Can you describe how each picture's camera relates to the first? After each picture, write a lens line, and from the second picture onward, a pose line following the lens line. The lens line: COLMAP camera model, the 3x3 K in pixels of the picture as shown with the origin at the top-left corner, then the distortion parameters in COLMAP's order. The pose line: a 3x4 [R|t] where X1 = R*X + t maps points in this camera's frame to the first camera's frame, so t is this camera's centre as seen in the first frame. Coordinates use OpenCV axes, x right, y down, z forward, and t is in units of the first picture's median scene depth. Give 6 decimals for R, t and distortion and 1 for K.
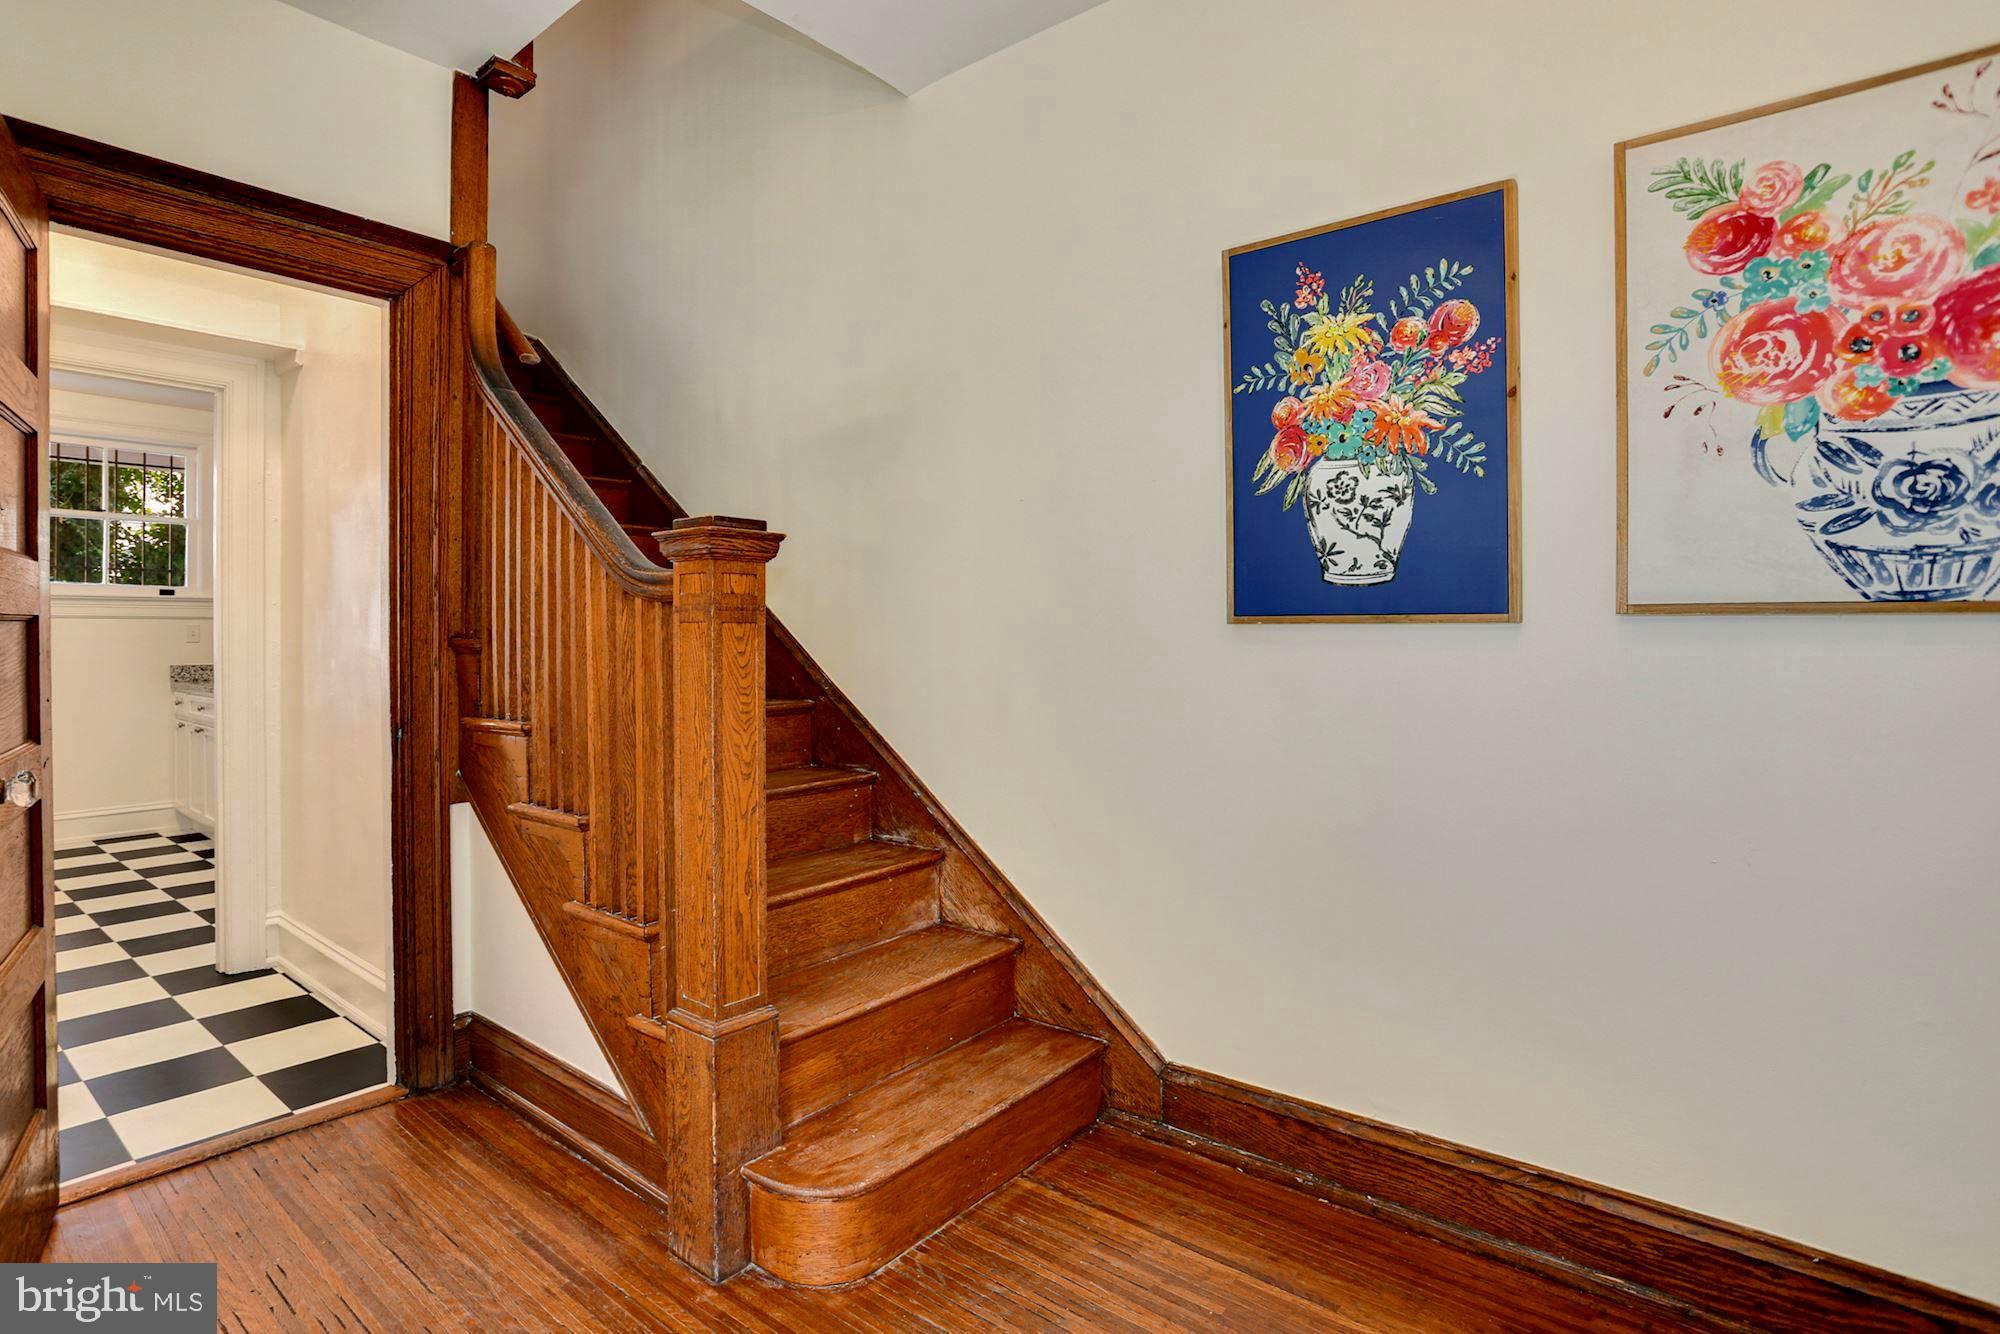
lens RADIAL K [[1023.4, 0, 1000.0], [0, 1023.4, 667.0], [0, 0, 1]] dist [-0.023980, 0.000330]
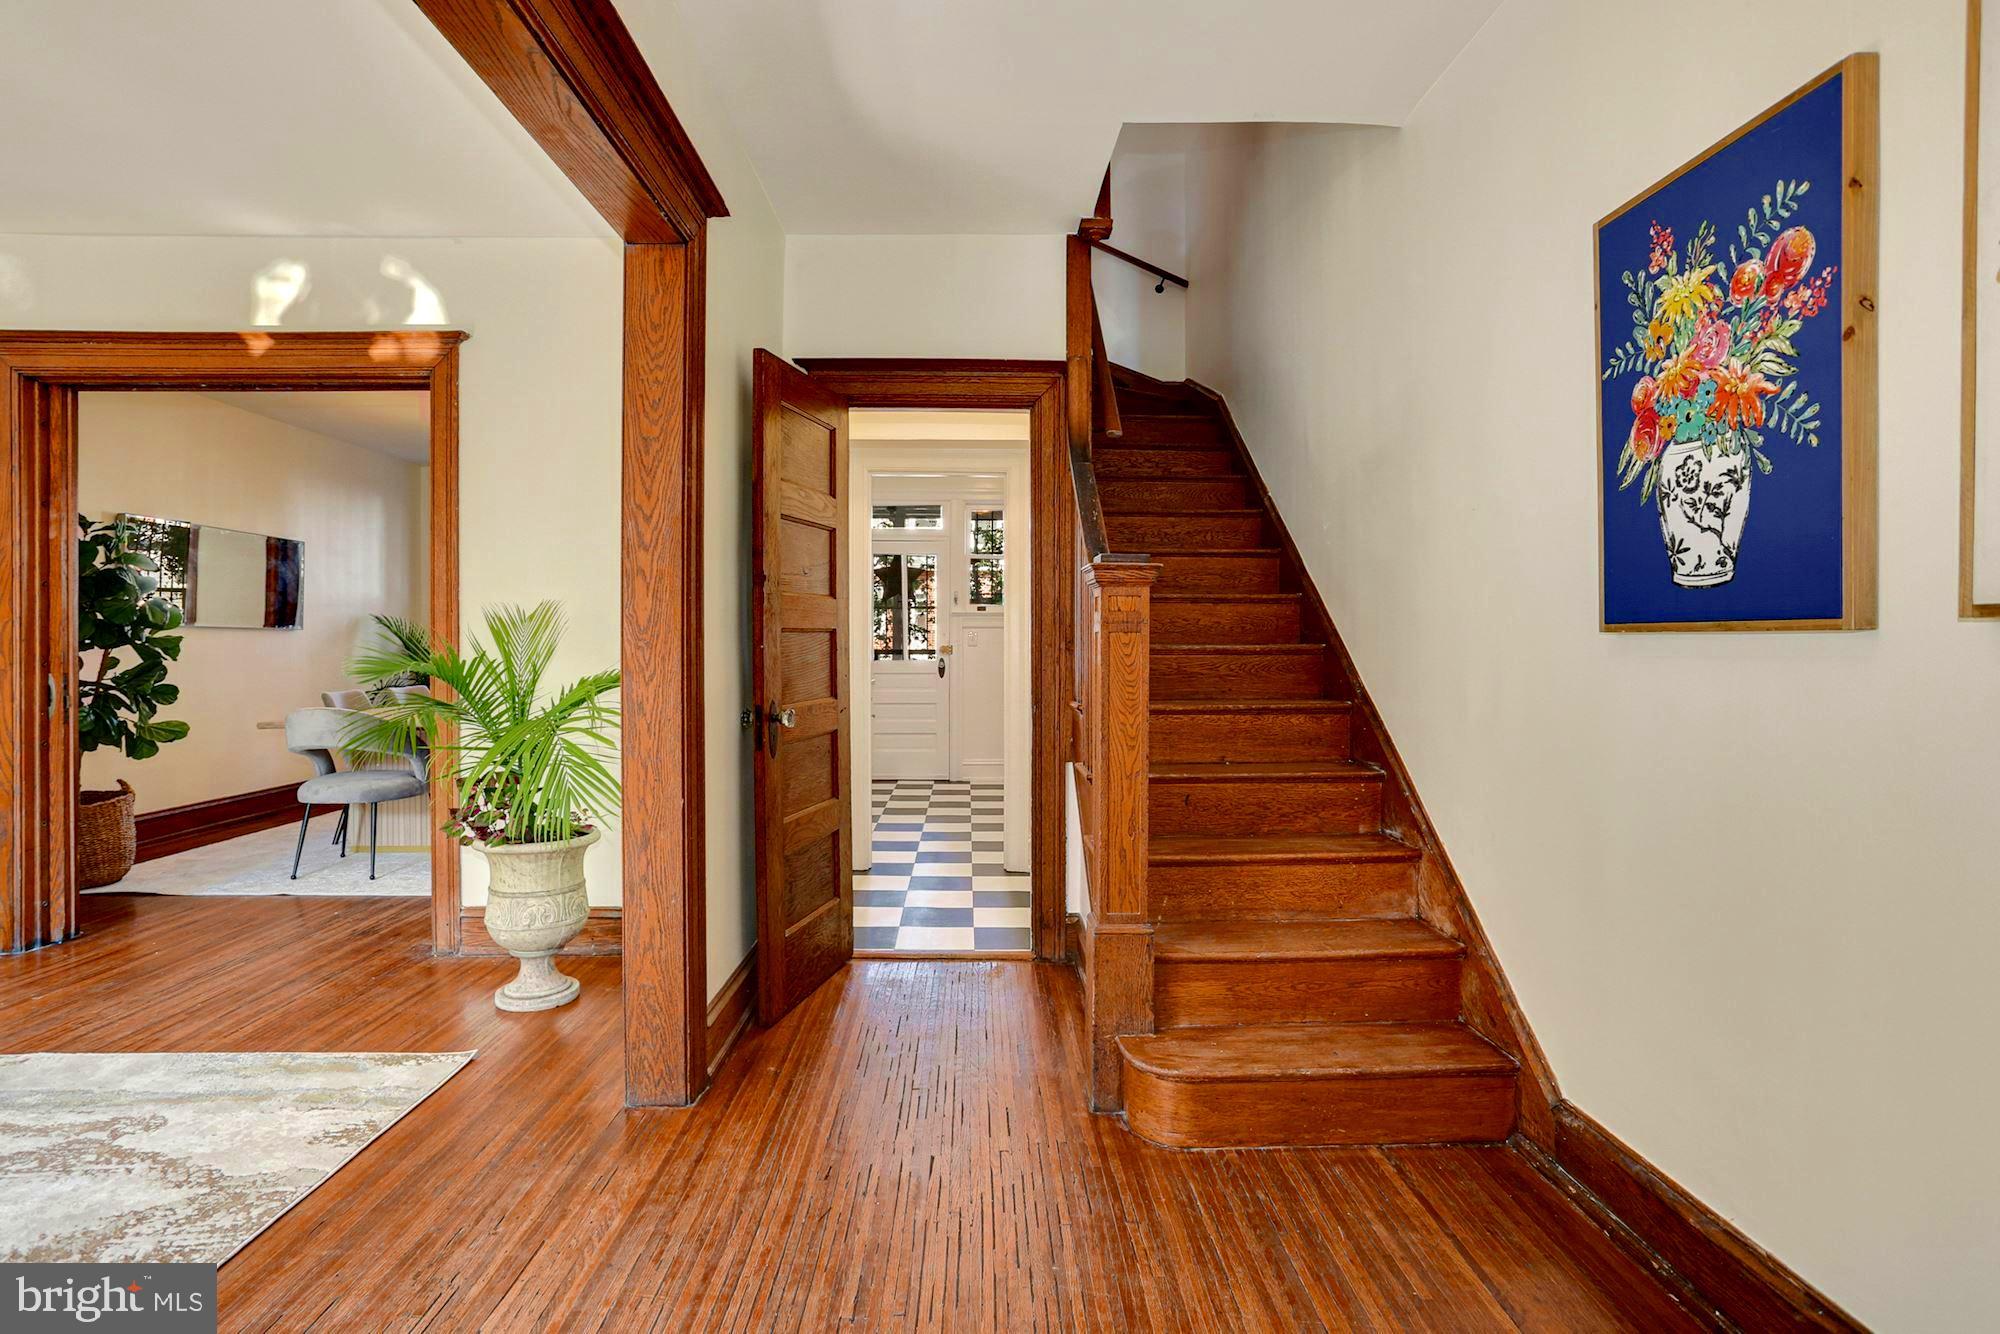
lens RADIAL K [[1004.6, 0, 1002.9], [0, 1004.6, 698.5], [0, 0, 1]] dist [-0.004153, 0.024517]
pose [[0.671560, 0.046577, -0.739485, 0.588328], [-0.028532, 0.998908, 0.037006, -0.000968], [0.740401, -0.003753, 0.672155, -0.007127]]
